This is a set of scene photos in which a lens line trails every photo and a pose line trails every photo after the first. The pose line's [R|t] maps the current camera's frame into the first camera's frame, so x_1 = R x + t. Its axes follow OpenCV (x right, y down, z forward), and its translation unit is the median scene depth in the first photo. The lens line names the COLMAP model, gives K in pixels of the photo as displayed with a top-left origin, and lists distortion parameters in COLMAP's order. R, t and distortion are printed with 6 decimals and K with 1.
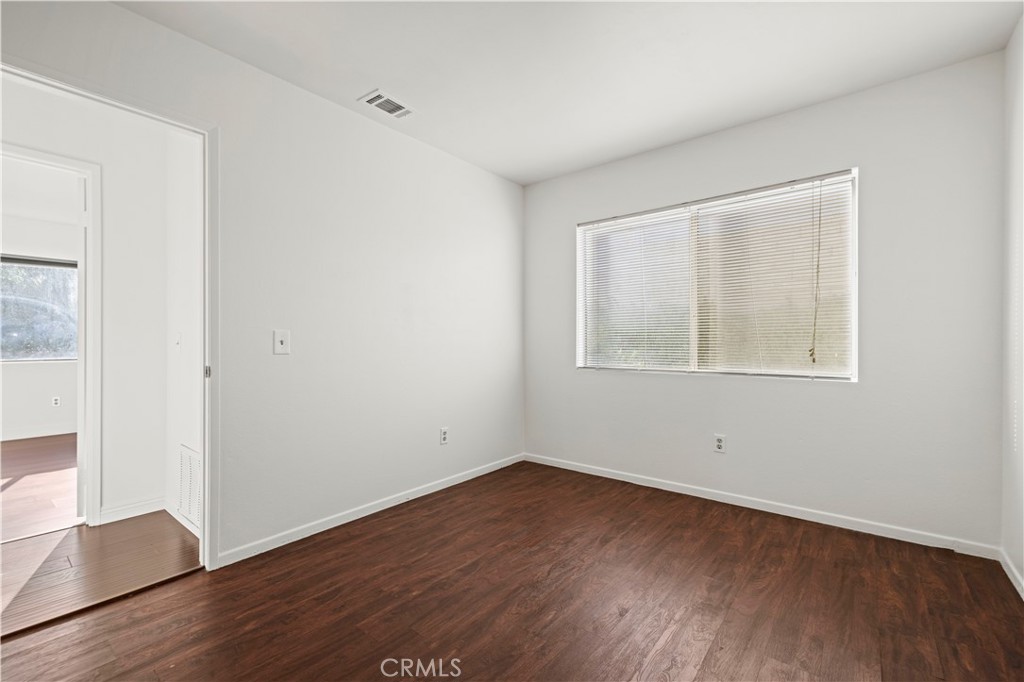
lens RADIAL K [[434.8, 0, 512.0], [0, 434.8, 341.0], [0, 0, 1]] dist [0.005597, 0.000501]
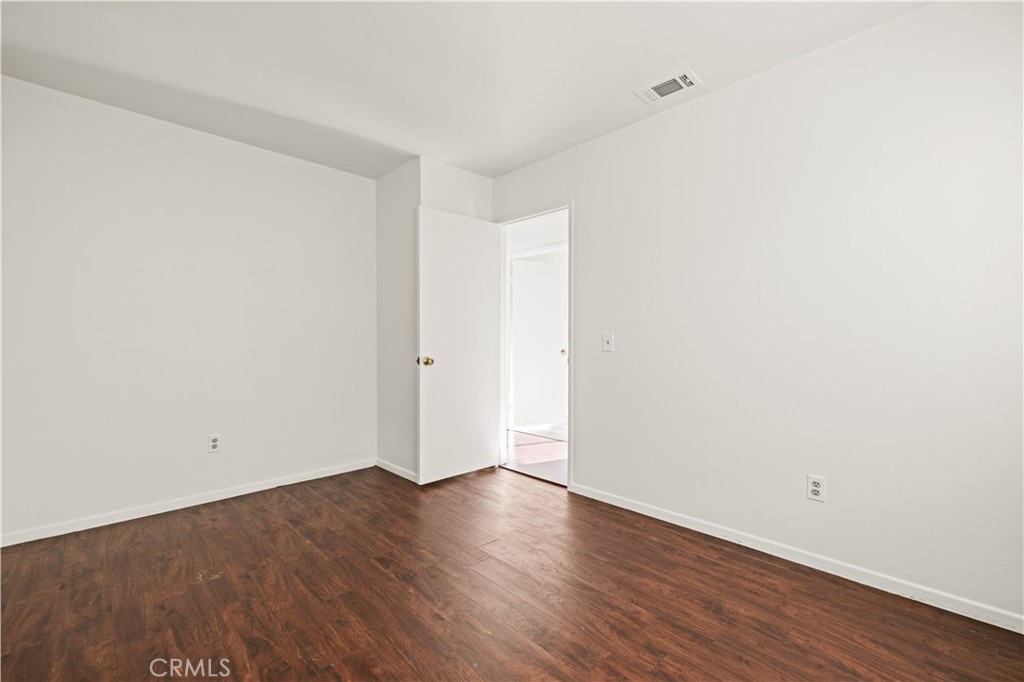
lens RADIAL K [[434.8, 0, 512.0], [0, 434.8, 341.0], [0, 0, 1]] dist [0.005597, 0.000501]
pose [[-0.115468, -0.001044, -0.993311, 0.668852], [-0.005334, 0.999986, -0.000431, 0.000912], [0.993297, 0.005249, -0.115471, 0.763481]]
